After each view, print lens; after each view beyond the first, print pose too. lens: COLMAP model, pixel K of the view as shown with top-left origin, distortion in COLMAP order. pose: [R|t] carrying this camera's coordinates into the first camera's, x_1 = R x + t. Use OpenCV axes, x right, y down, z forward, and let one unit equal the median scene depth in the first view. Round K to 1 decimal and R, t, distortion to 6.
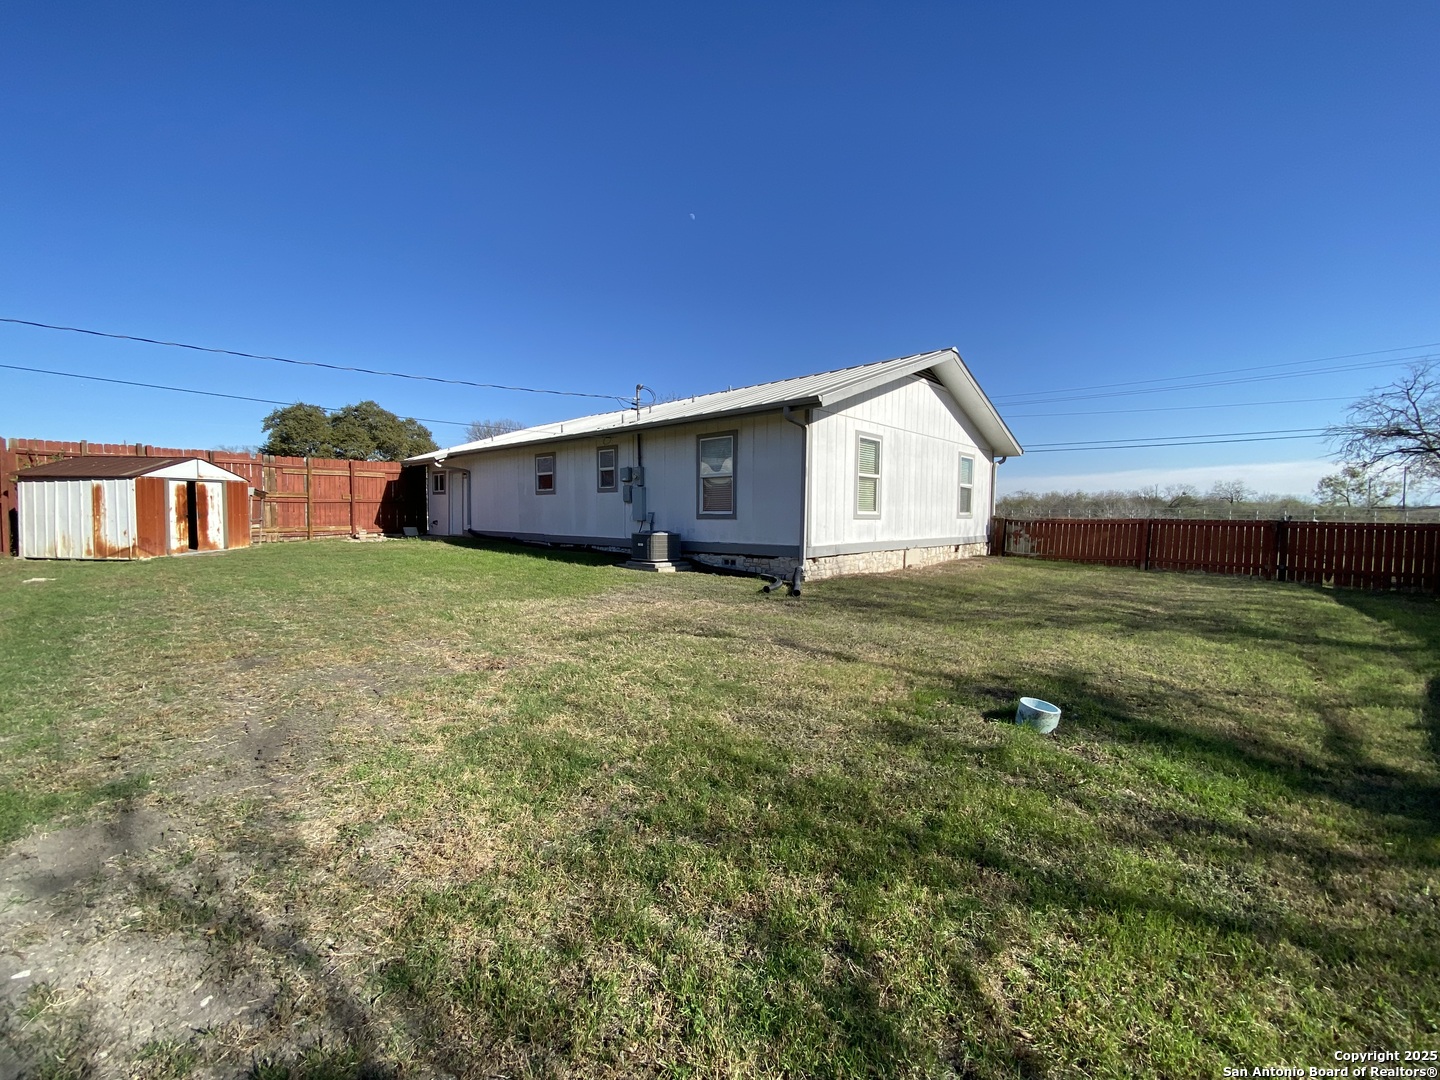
lens RADIAL K [[582.6, 0, 714.3], [0, 582.6, 537.9], [0, 0, 1]] dist [0.025556, -0.022075]
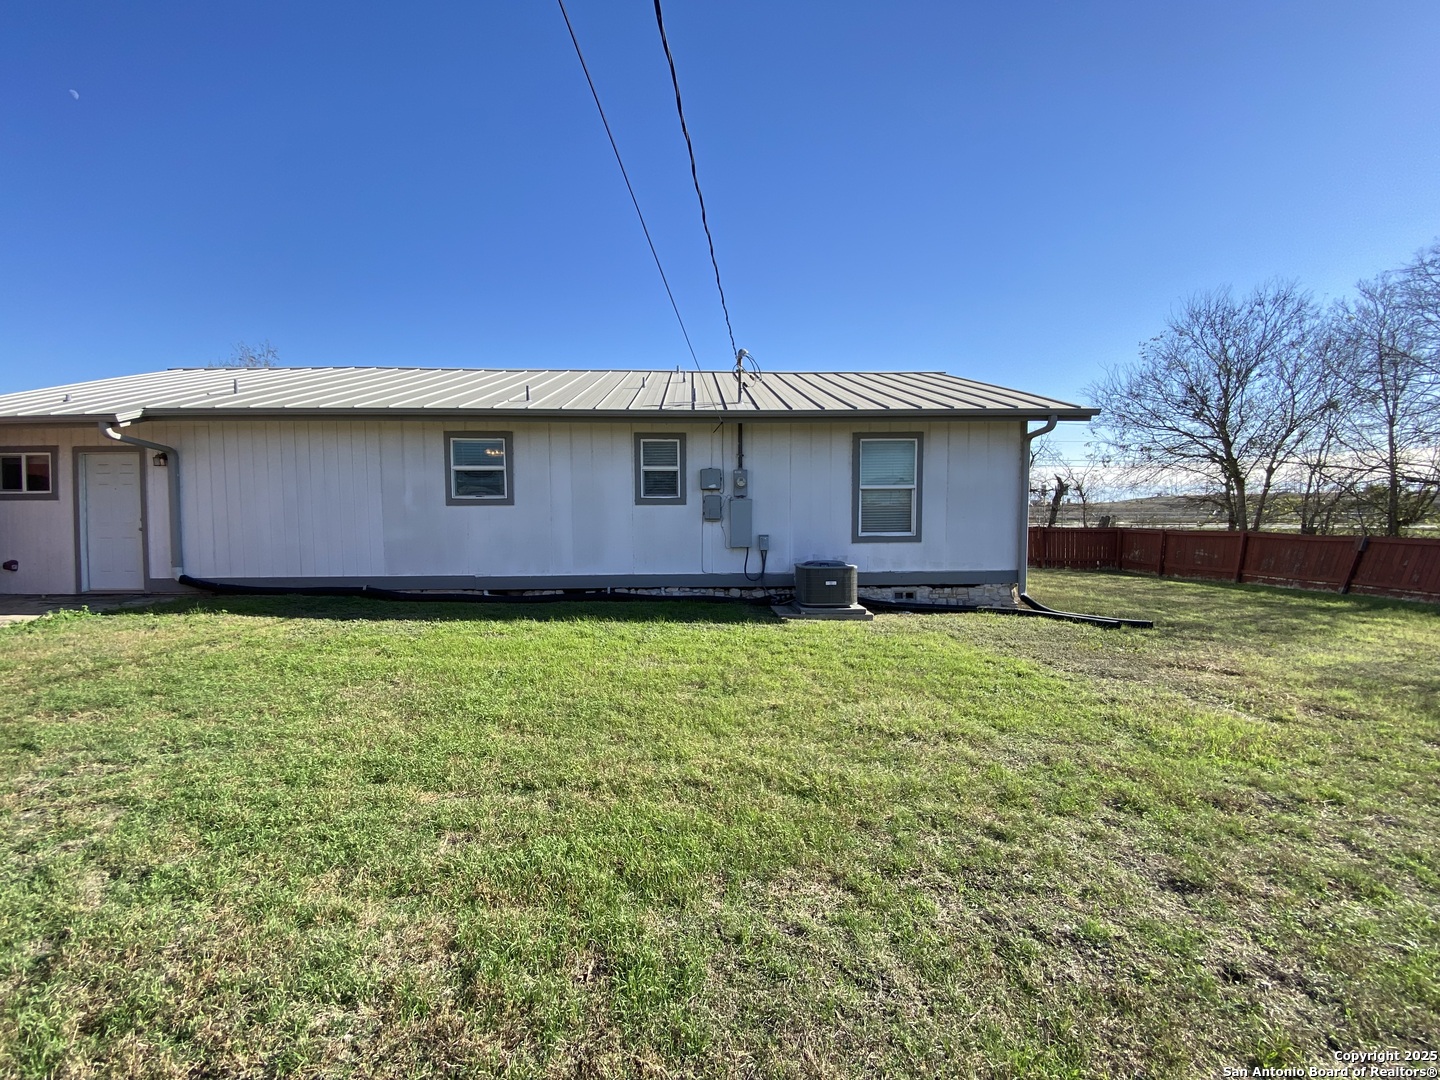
lens RADIAL K [[582.6, 0, 714.3], [0, 582.6, 537.9], [0, 0, 1]] dist [0.025556, -0.022075]
pose [[0.709313, -0.036227, 0.703962, -0.636428], [0.038997, 0.999166, 0.012125, -0.050696], [-0.703814, 0.018852, 0.710134, 0.536848]]
